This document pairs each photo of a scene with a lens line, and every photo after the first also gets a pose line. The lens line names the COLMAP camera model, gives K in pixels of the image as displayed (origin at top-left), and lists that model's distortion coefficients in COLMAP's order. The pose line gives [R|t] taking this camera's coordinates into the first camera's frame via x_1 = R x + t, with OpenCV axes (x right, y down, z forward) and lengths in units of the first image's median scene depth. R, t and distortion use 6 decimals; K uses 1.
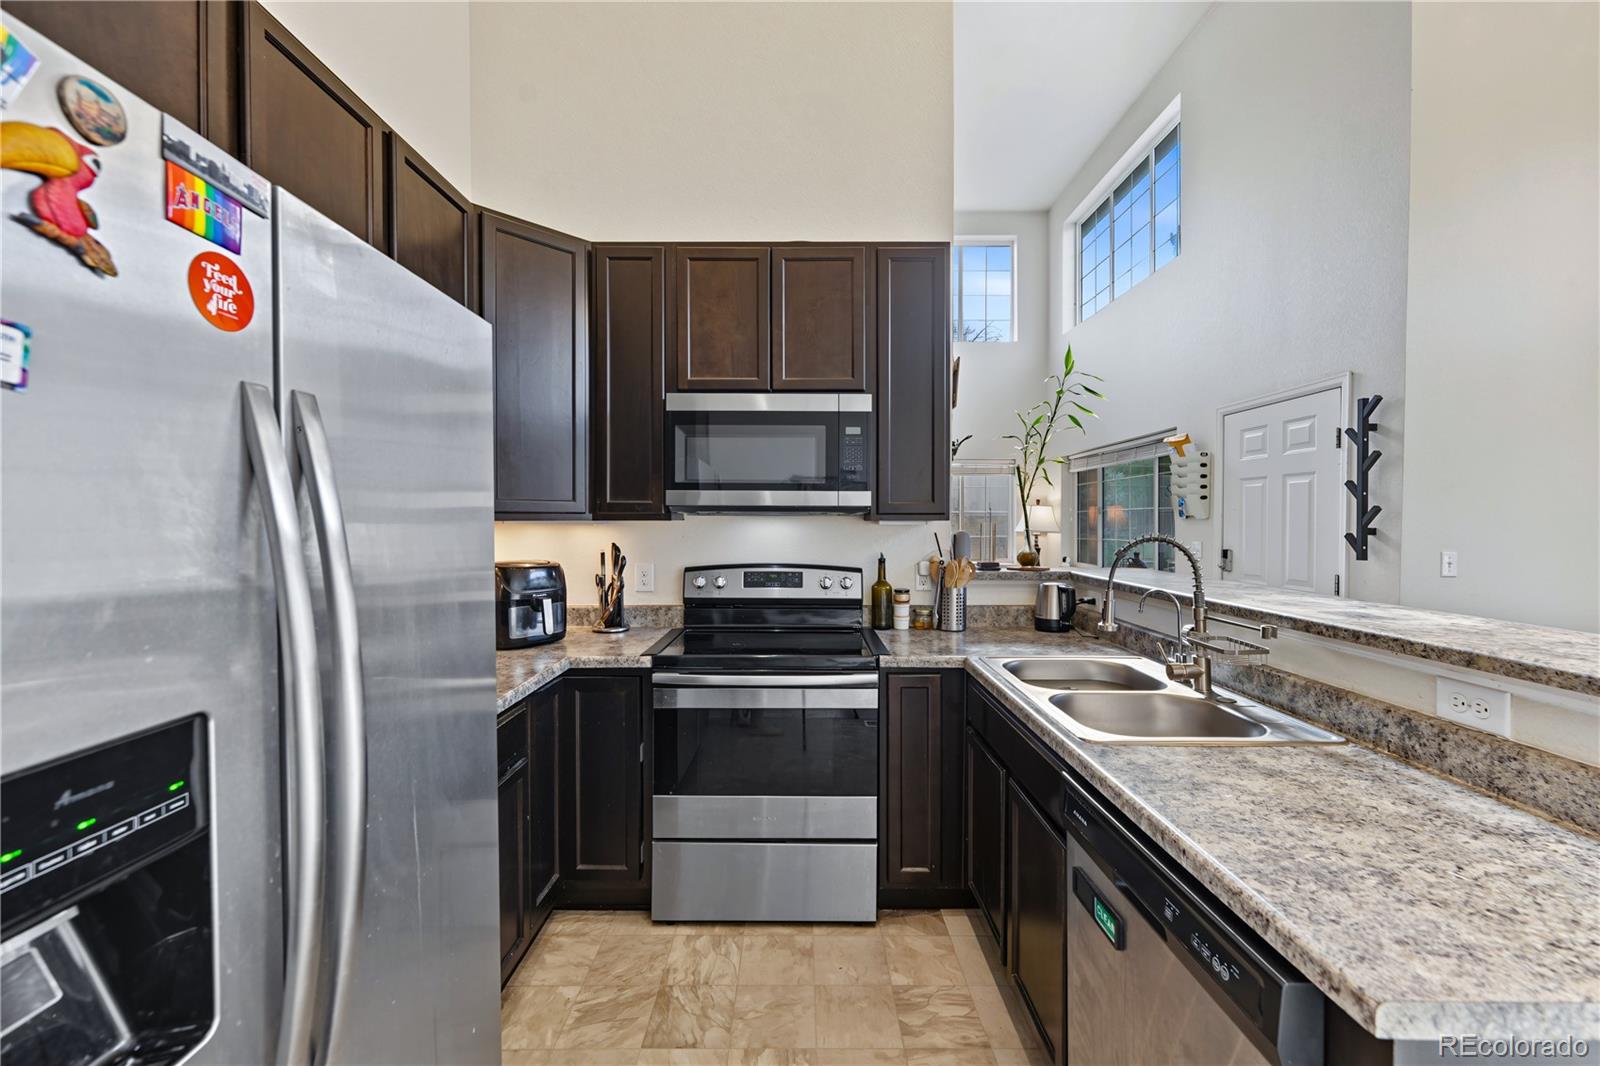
lens RADIAL K [[645.8, 0, 804.6], [0, 645.8, 528.9], [0, 0, 1]] dist [-0.002122, -0.000353]
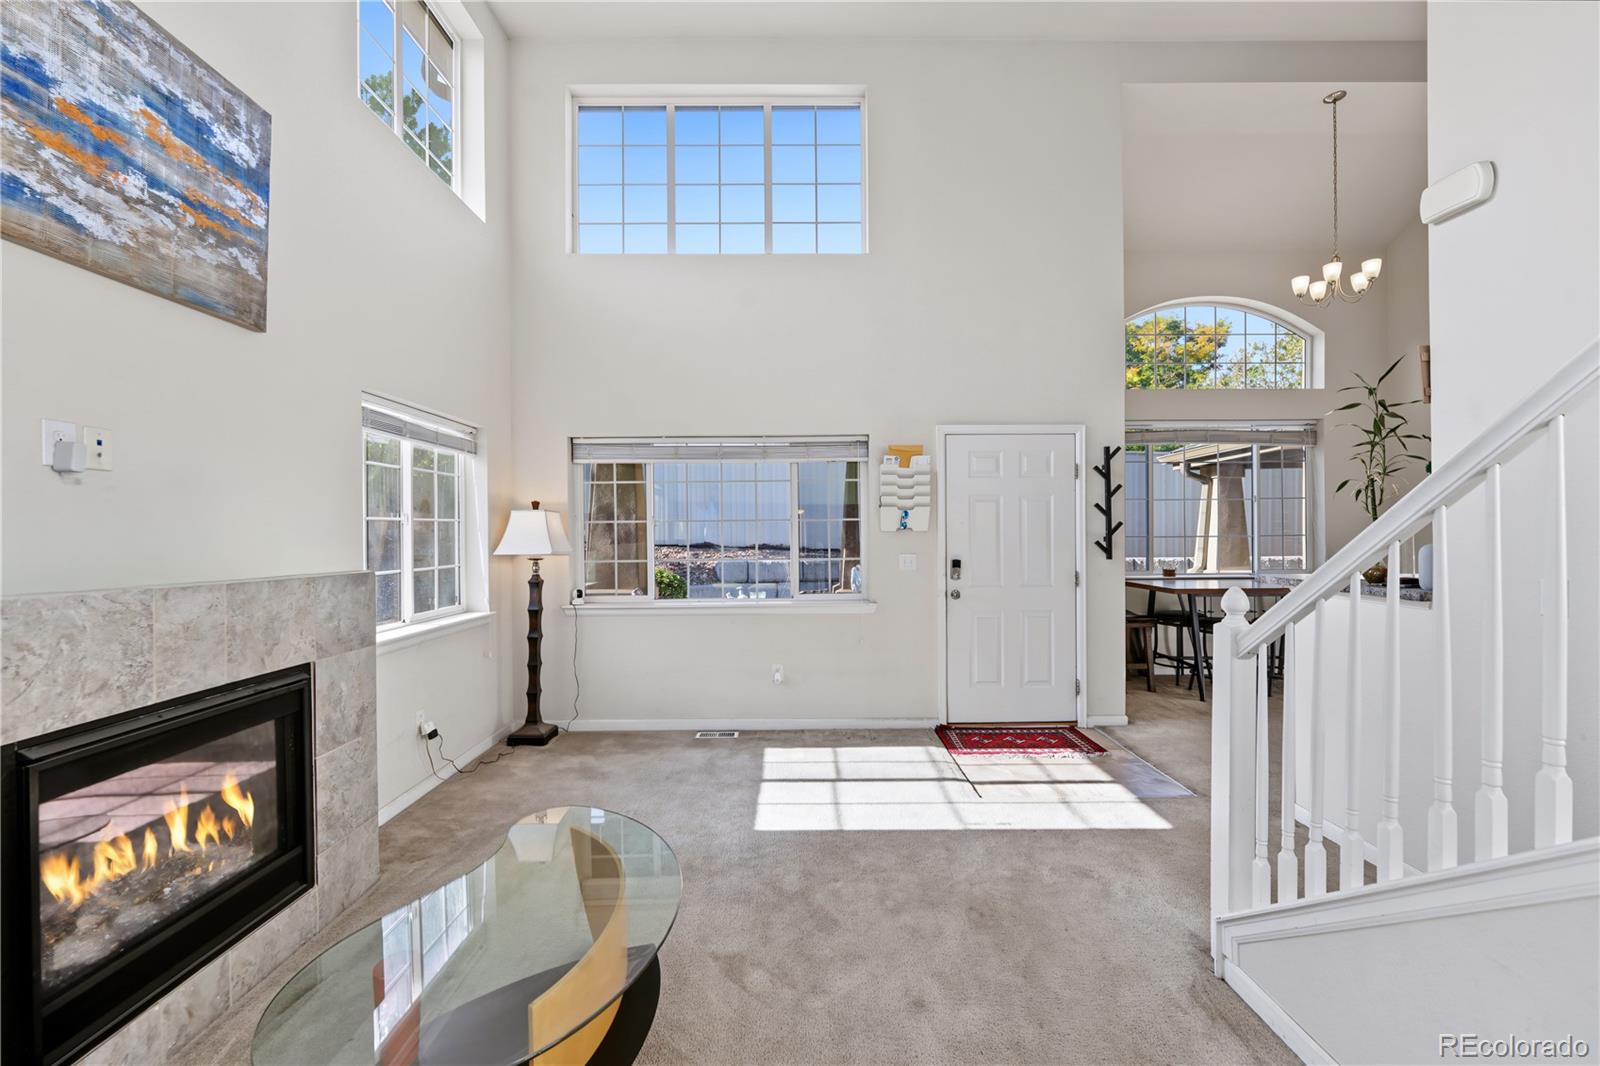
lens RADIAL K [[645.8, 0, 794.0], [0, 645.8, 531.1], [0, 0, 1]] dist [-0.002122, -0.000353]
pose [[-0.016624, -0.002199, 0.999859, -0.780155], [0.018335, 0.999829, 0.002503, -0.043388], [-0.999694, 0.018374, -0.016581, 2.351274]]
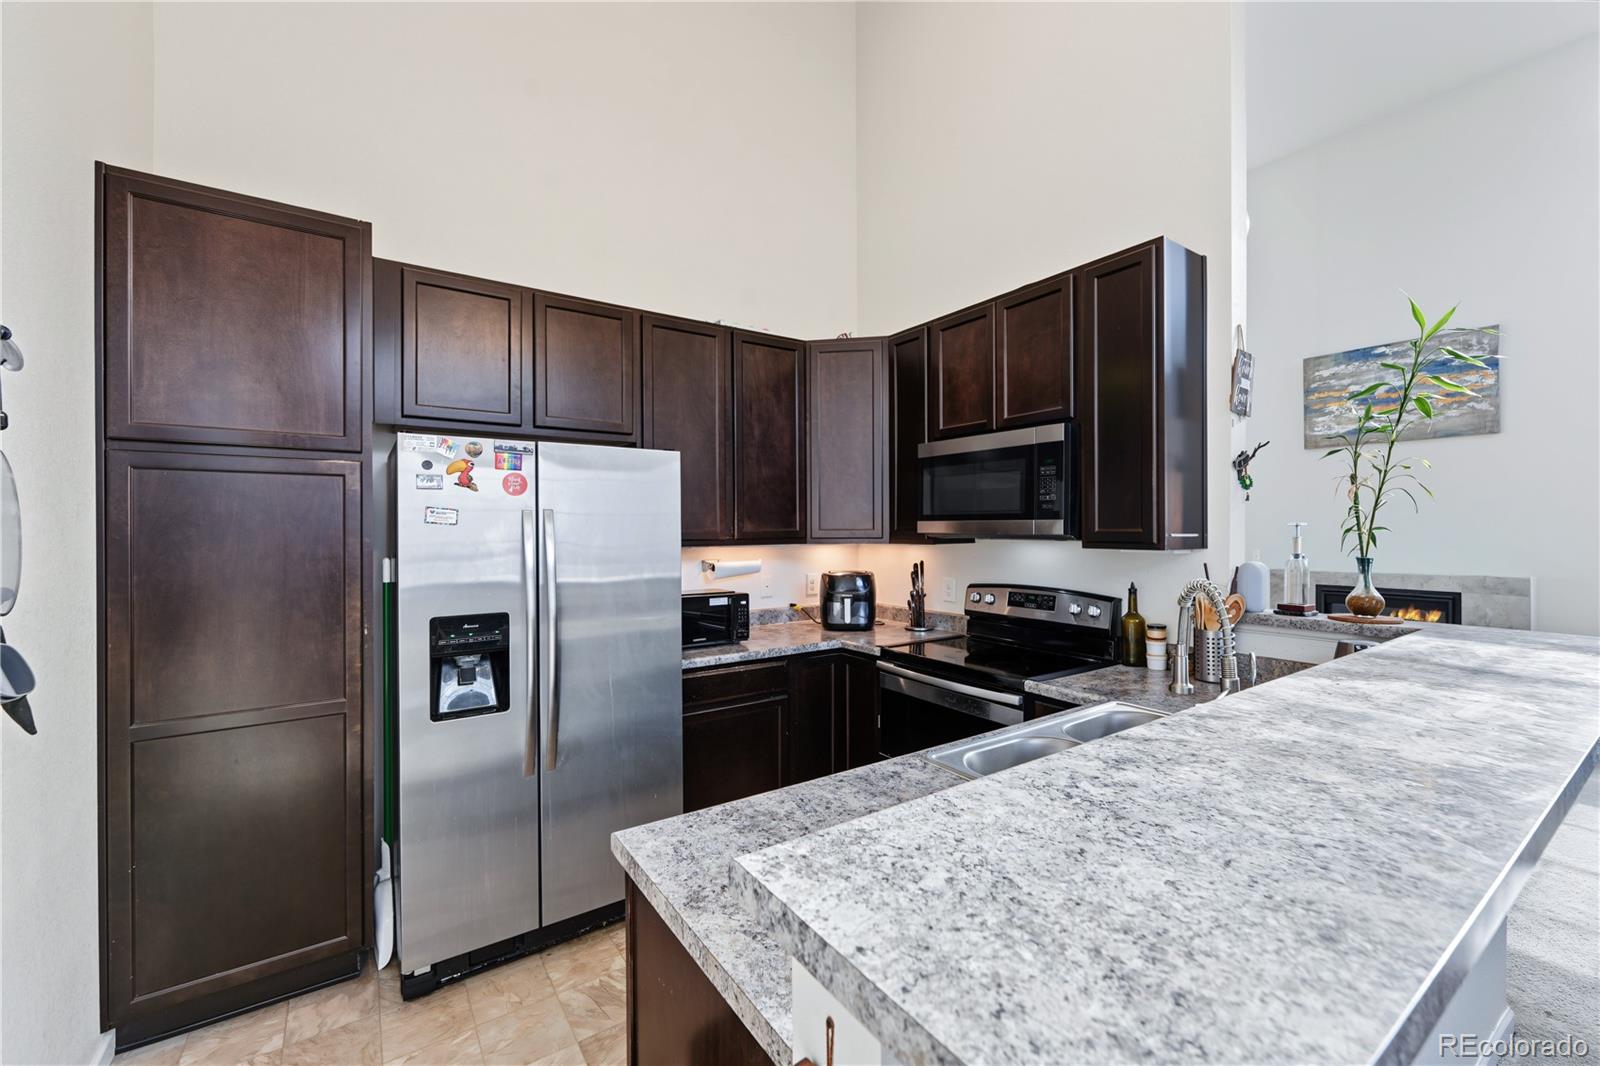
lens RADIAL K [[645.8, 0, 797.5], [0, 645.8, 527.1], [0, 0, 1]] dist [-0.002122, -0.000353]
pose [[0.560869, -0.003933, -0.827896, 0.735091], [-0.005941, 0.999944, -0.008775, -0.037416], [0.827884, 0.009840, 0.560814, 0.102530]]
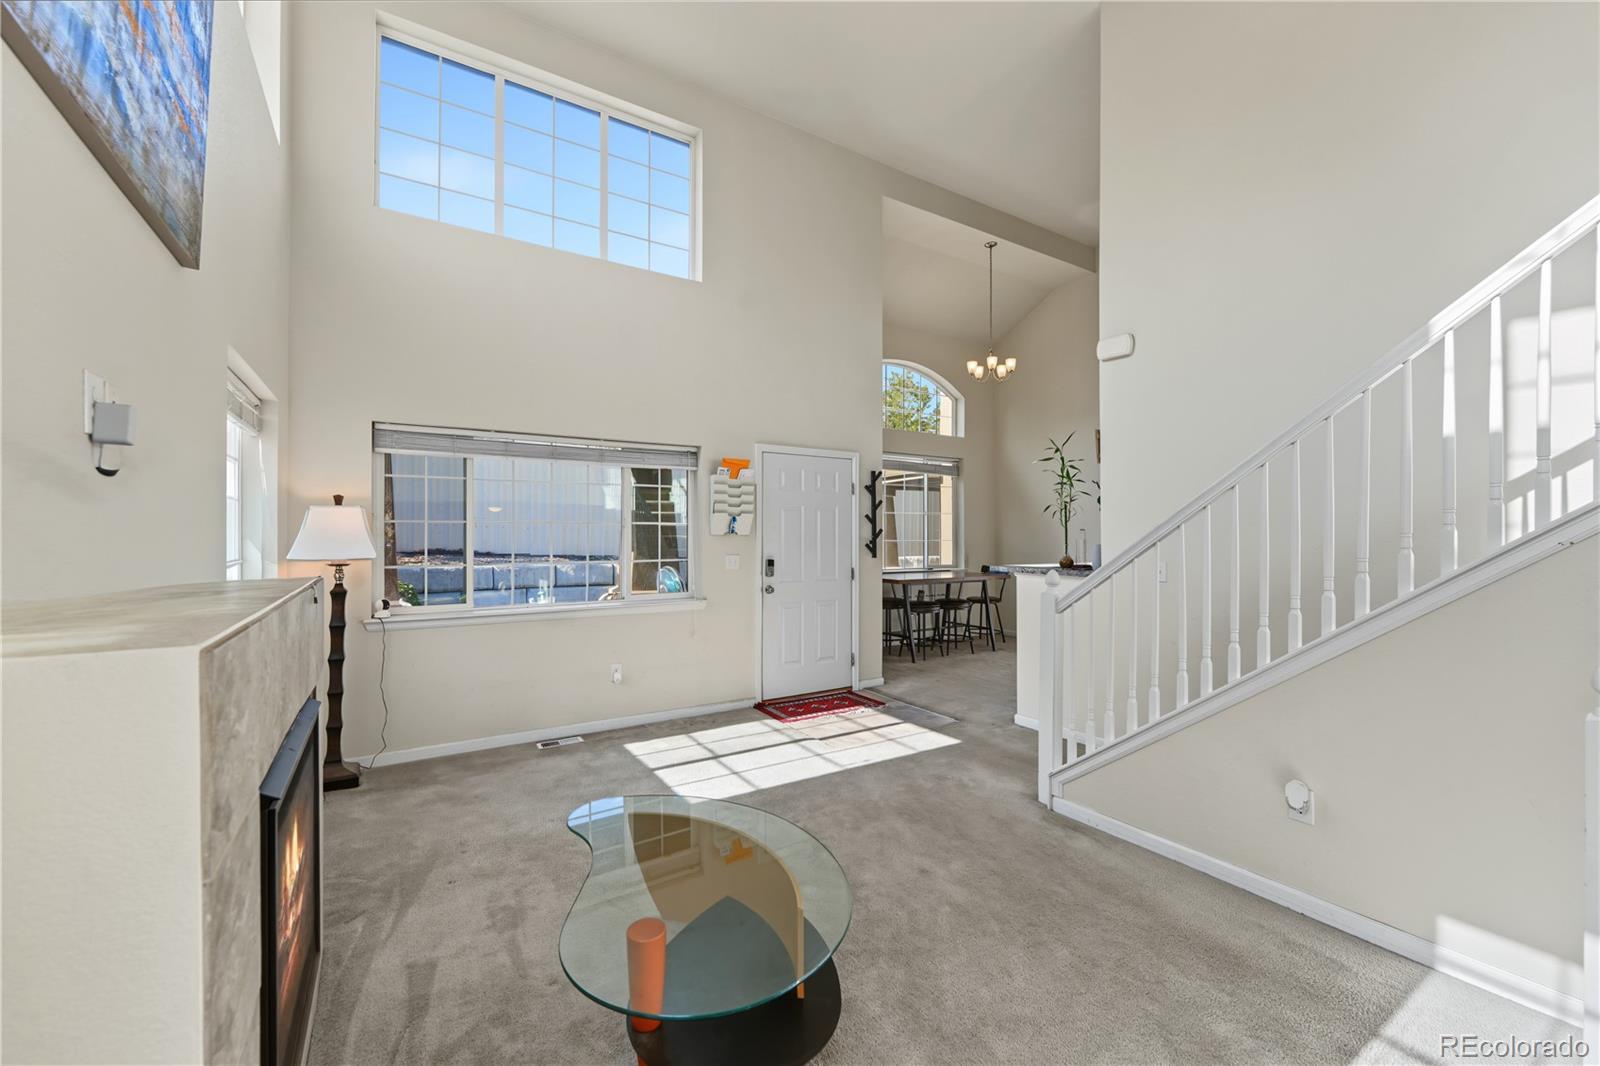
lens RADIAL K [[645.8, 0, 805.0], [0, 645.8, 529.6], [0, 0, 1]] dist [-0.002122, -0.000353]
pose [[-0.551400, 0.004178, 0.834231, -0.809805], [0.007355, 0.999973, -0.000147, -0.047449], [-0.834209, 0.006054, -0.551416, 2.995369]]
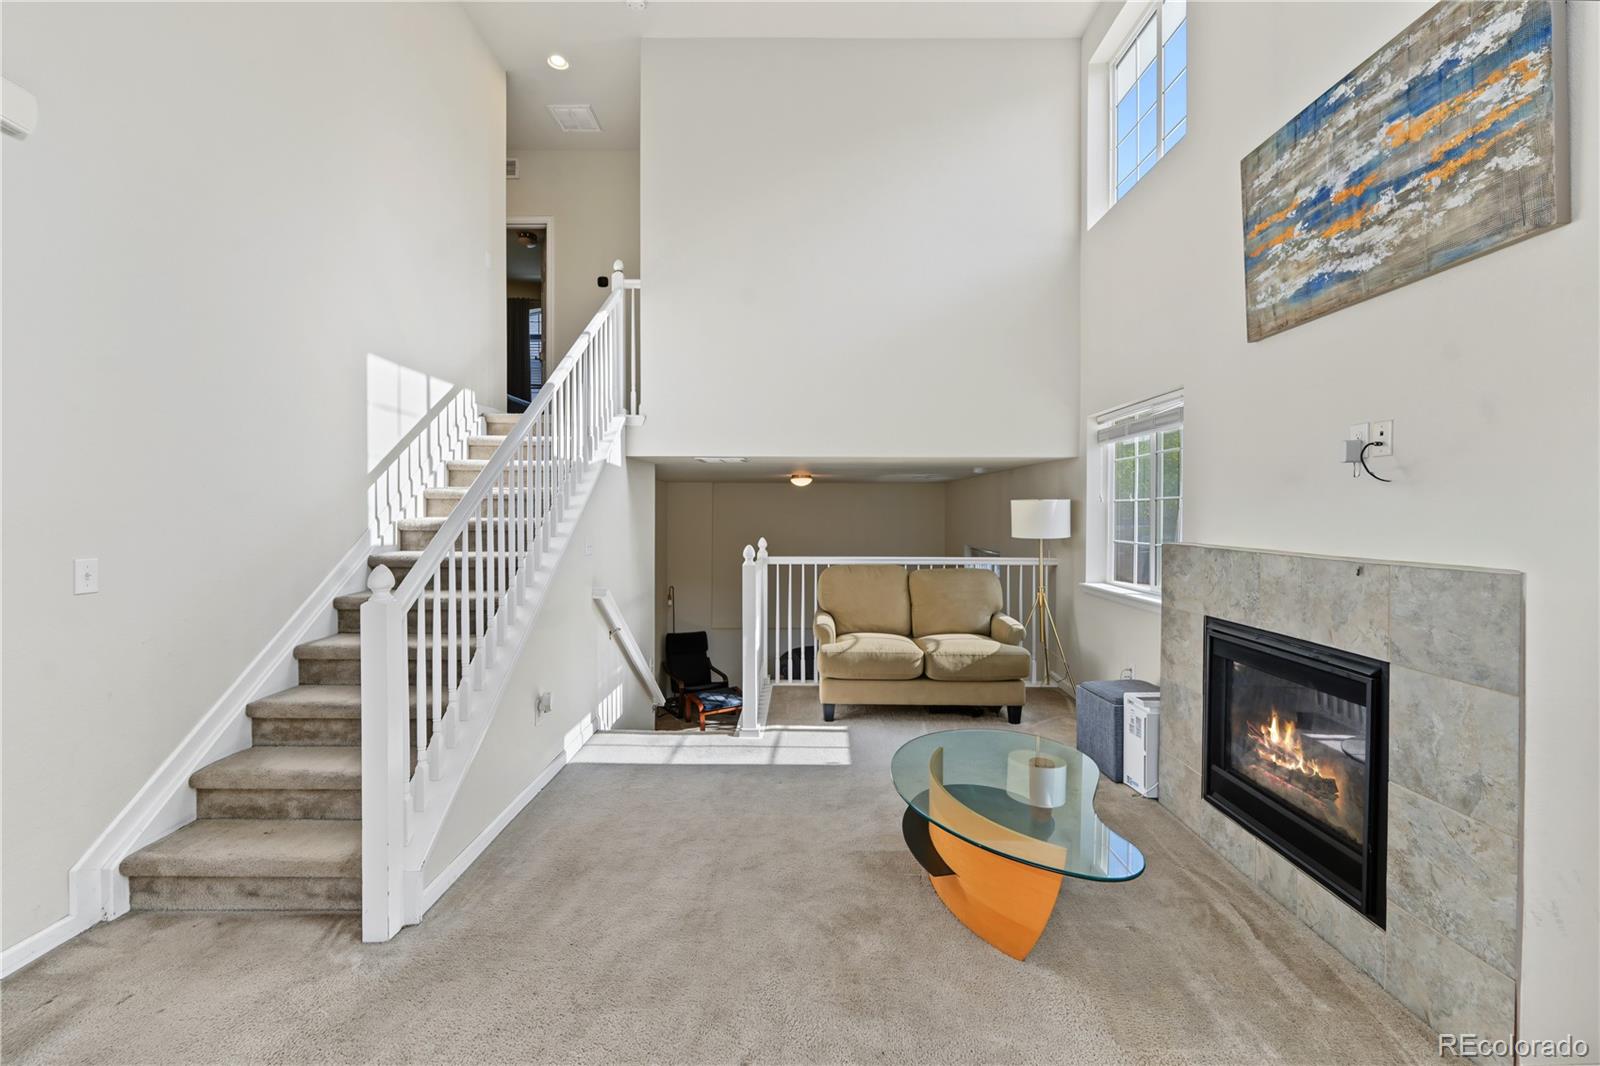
lens RADIAL K [[645.8, 0, 775.0], [0, 645.8, 512.9], [0, 0, 1]] dist [-0.002122, -0.000353]
pose [[-0.033231, 0.002665, -0.999444, 1.044791], [-0.016877, 0.999852, 0.003227, -0.034824], [0.999305, 0.016975, -0.033181, 2.320640]]
